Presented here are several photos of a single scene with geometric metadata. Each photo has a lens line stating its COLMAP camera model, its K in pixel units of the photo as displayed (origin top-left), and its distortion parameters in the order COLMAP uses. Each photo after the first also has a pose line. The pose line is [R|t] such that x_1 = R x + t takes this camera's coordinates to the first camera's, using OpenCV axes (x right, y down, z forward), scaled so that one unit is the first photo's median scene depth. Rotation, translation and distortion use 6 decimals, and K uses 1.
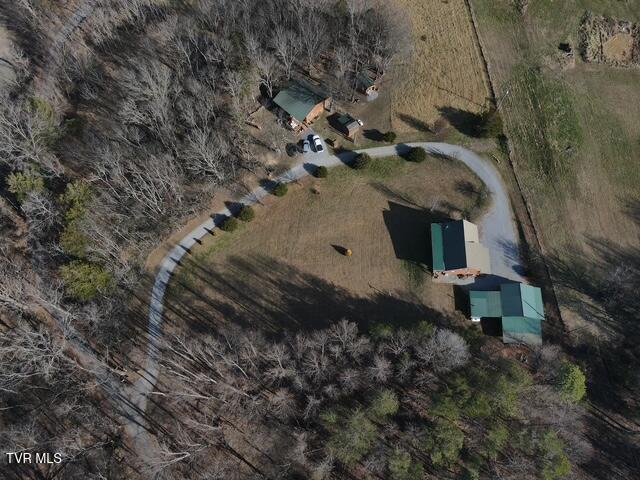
lens RADIAL K [[454.0, 0, 320.0], [0, 454.0, 240.0], [0, 0, 1]] dist [0.009258, -0.001306]
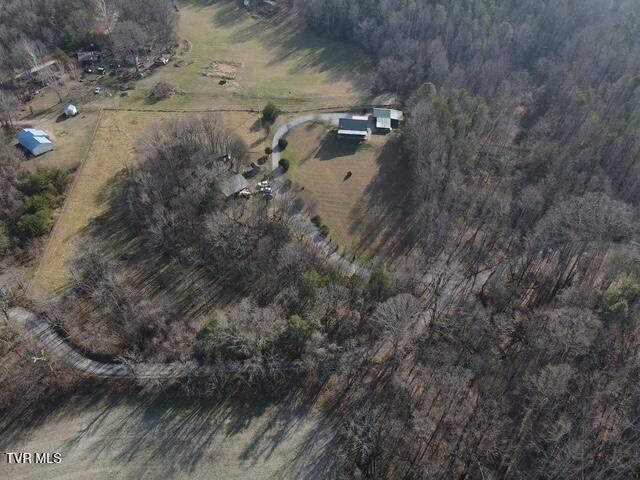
lens RADIAL K [[468.1, 0, 320.0], [0, 468.1, 240.0], [0, 0, 1]] dist [0.004073, 0.004754]
pose [[0.044560, -0.704208, 0.708594, -1.191797], [0.917463, 0.309525, 0.249914, -0.381205], [-0.395319, 0.638973, 0.659877, 0.102360]]
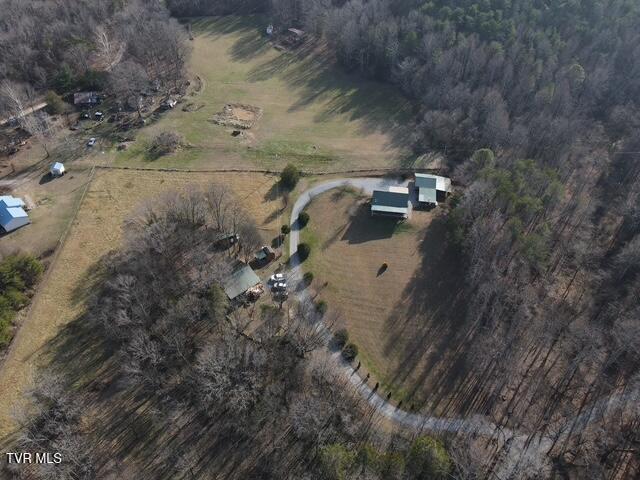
lens RADIAL K [[468.1, 0, 320.0], [0, 468.1, 240.0], [0, 0, 1]] dist [0.004073, 0.004754]
pose [[0.100318, -0.702152, 0.704925, -0.783799], [0.918704, 0.337385, 0.205317, -0.408561], [-0.381994, 0.627021, 0.678915, 0.124223]]
